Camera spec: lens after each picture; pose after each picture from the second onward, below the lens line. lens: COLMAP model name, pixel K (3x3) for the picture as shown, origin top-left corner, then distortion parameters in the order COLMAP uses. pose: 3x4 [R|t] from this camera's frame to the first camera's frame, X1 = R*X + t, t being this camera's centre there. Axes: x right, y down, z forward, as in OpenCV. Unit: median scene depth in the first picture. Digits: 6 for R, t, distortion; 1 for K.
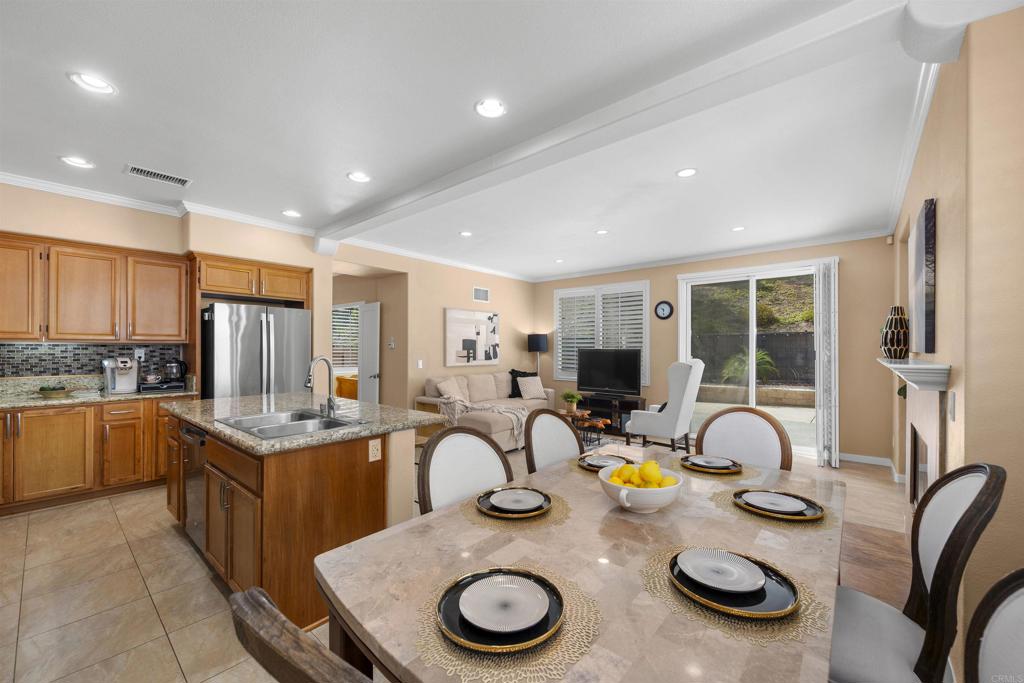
lens RADIAL K [[407.9, 0, 511.1], [0, 407.9, 345.0], [0, 0, 1]] dist [0.001704, 0.000948]
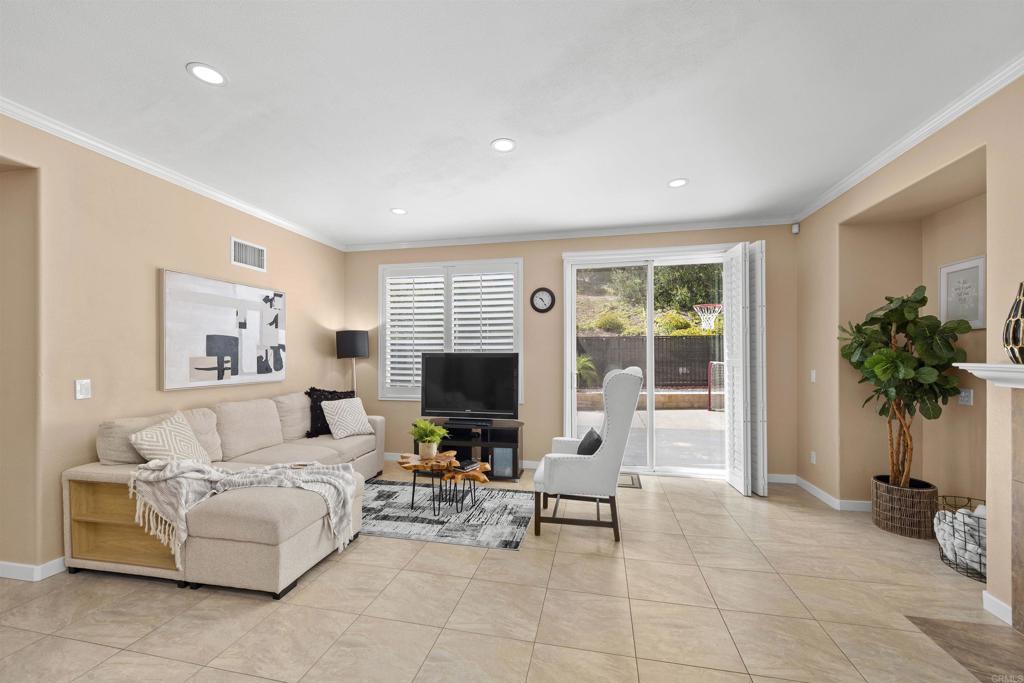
lens RADIAL K [[407.9, 0, 511.0], [0, 407.9, 350.8], [0, 0, 1]] dist [0.001704, 0.000948]
pose [[0.877739, -0.000931, 0.479139, -0.027439], [-0.000048, 0.999998, 0.002031, 0.004591], [-0.479140, -0.001806, 0.877737, 0.344646]]
